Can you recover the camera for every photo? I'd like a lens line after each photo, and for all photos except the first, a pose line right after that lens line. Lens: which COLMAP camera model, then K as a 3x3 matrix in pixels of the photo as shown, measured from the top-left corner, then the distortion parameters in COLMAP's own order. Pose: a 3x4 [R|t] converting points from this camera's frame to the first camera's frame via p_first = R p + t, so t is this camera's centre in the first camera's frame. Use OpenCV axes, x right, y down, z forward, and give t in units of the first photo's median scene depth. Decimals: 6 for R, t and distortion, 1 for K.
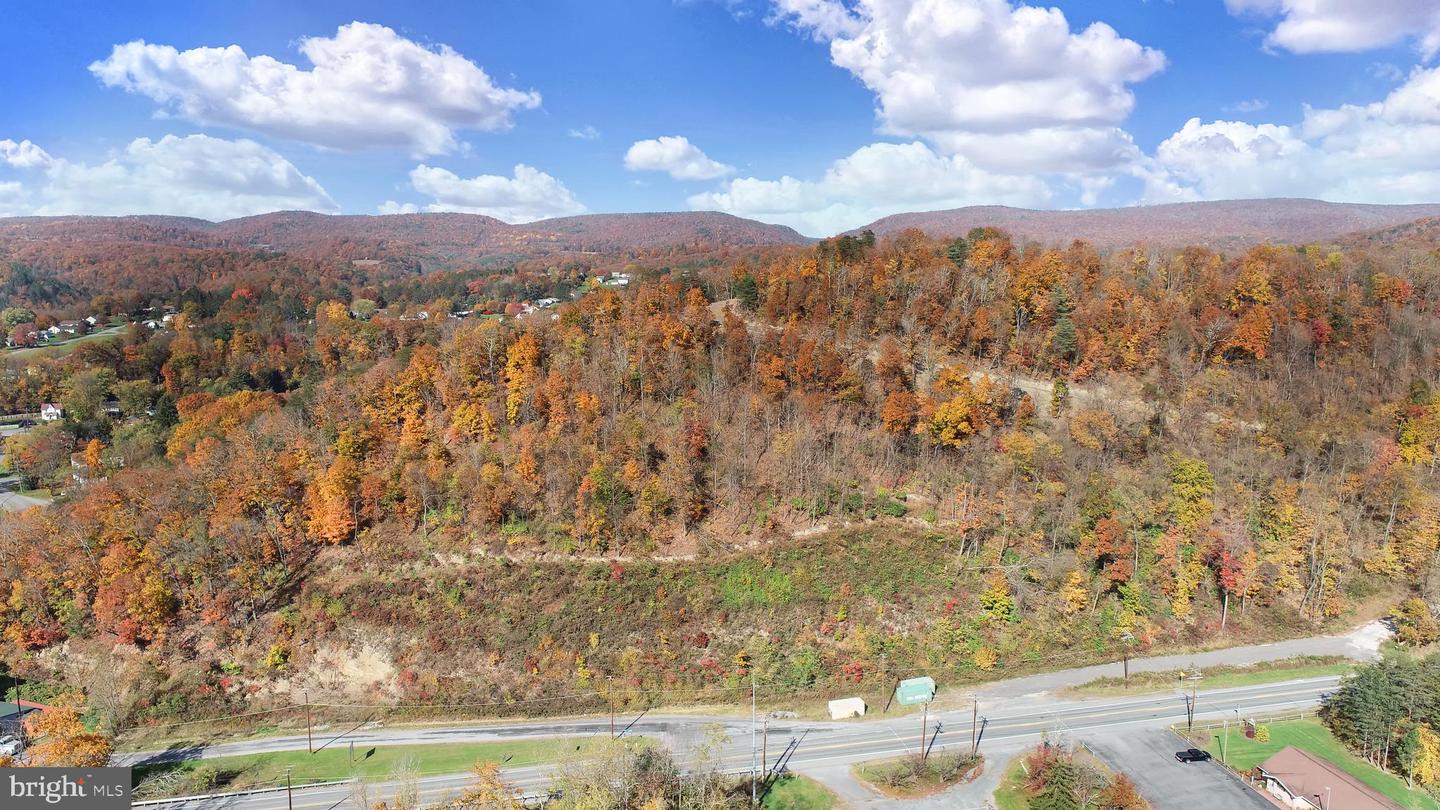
lens RADIAL K [[968.3, 0, 715.9], [0, 968.3, 405.6], [0, 0, 1]] dist [-0.014201, 0.006954]
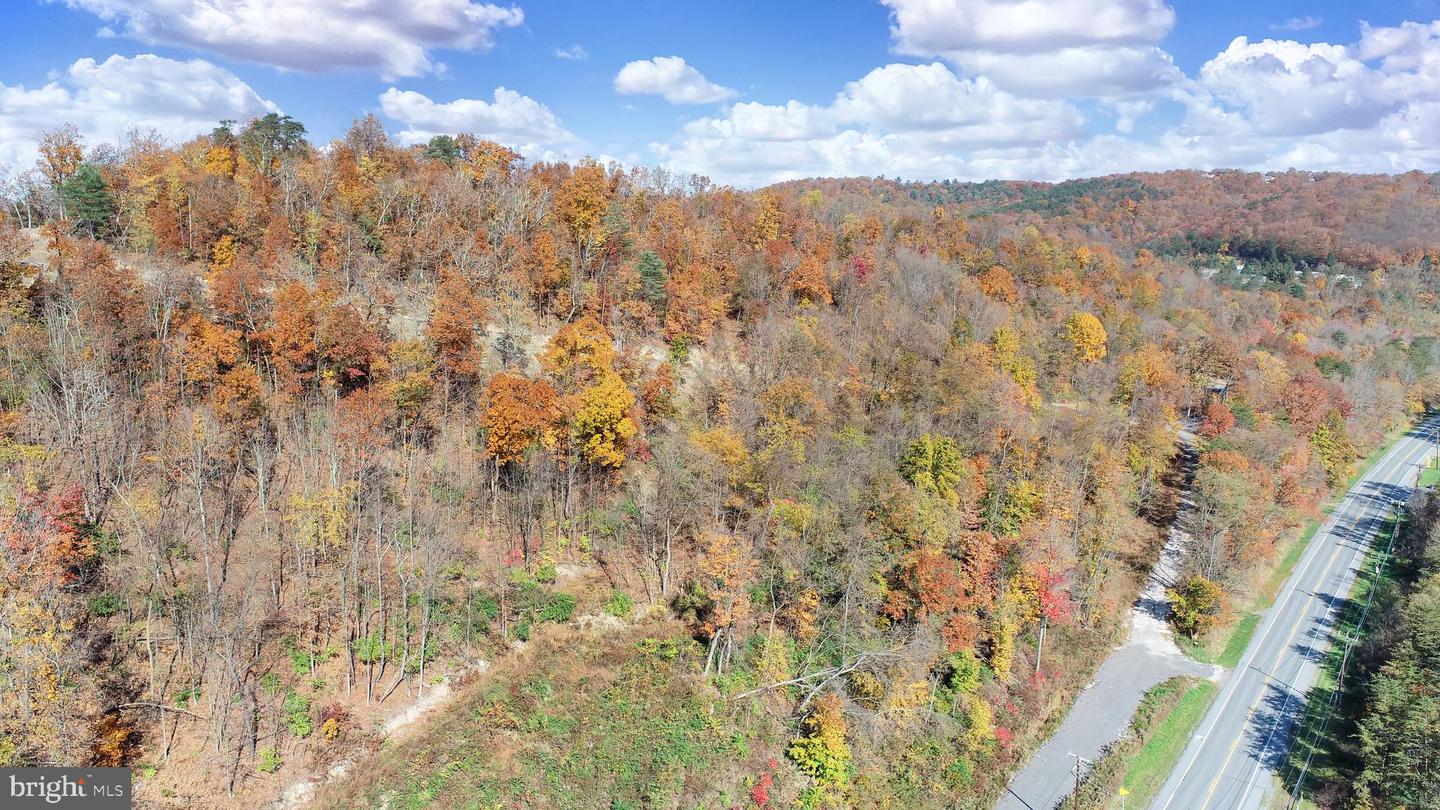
lens RADIAL K [[968.3, 0, 721.6], [0, 968.3, 405.4], [0, 0, 1]] dist [-0.014201, 0.006954]
pose [[0.714719, -0.115392, 0.689827, -0.089980], [0.060451, 0.992797, 0.103439, -0.045615], [-0.696794, -0.032229, 0.716547, 0.568657]]
